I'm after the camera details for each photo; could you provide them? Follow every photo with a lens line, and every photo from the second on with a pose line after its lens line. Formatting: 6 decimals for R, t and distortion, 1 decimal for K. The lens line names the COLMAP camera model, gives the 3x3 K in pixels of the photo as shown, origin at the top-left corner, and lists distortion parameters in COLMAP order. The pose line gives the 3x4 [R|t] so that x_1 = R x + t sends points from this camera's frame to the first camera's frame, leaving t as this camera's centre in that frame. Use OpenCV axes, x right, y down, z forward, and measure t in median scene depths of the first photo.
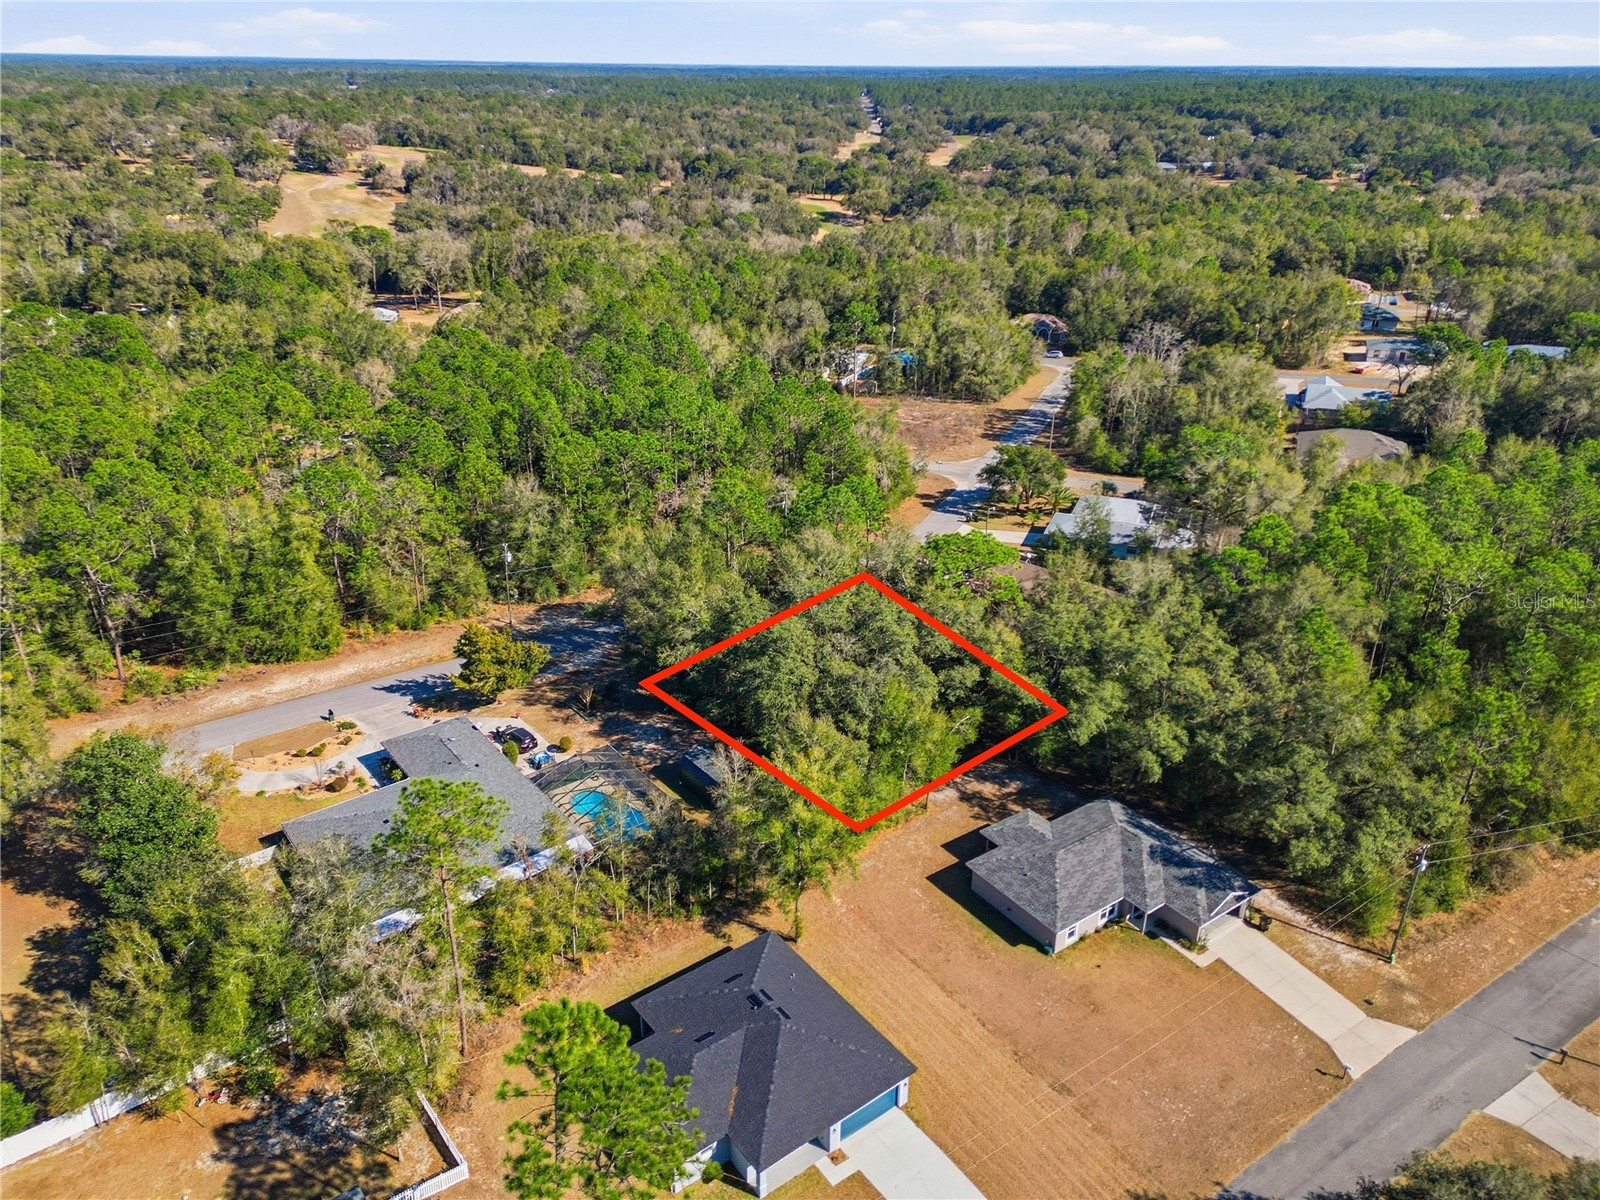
lens RADIAL K [[1117.3, 0, 800.0], [0, 1117.3, 600.0], [0, 0, 1]] dist [0.088725, -0.113246]
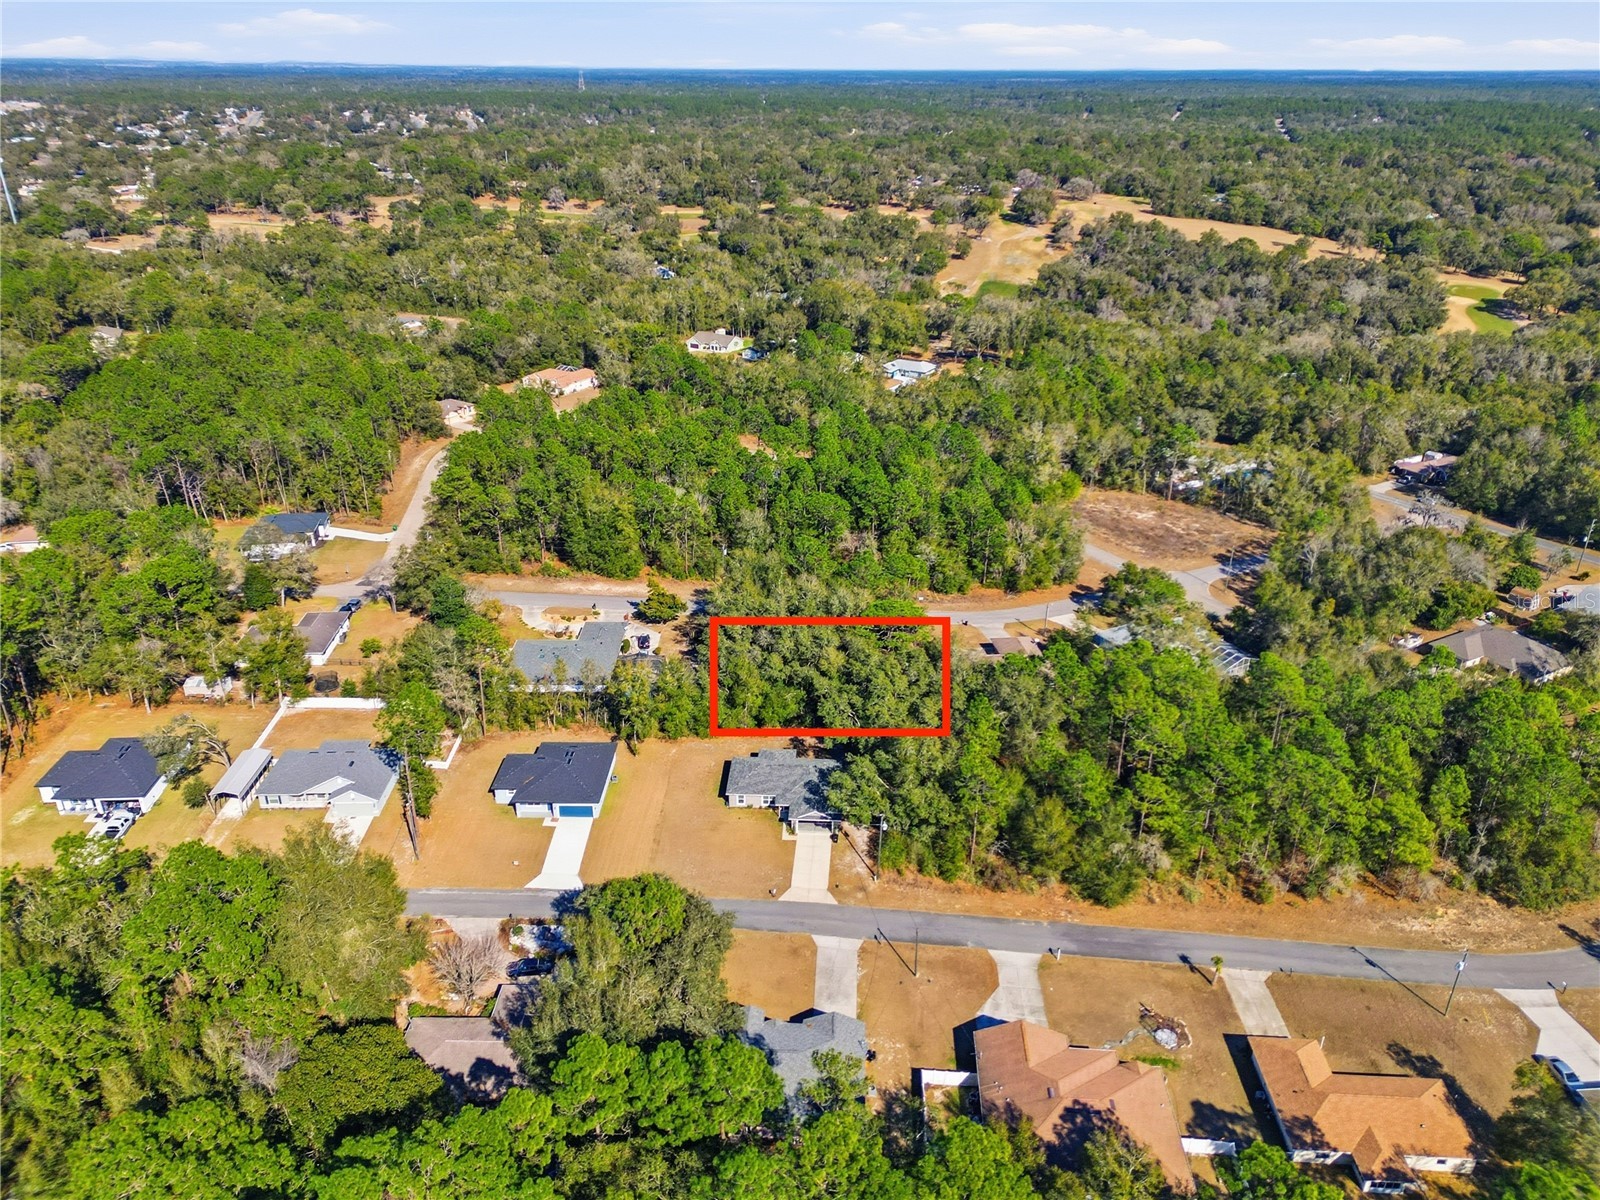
lens RADIAL K [[1117.3, 0, 800.0], [0, 1117.3, 600.0], [0, 0, 1]] dist [0.088725, -0.113246]
pose [[0.785992, 0.255614, -0.562919, 0.880592], [-0.261063, 0.962589, 0.072582, -0.131927], [0.560412, 0.089909, 0.823319, -0.362216]]
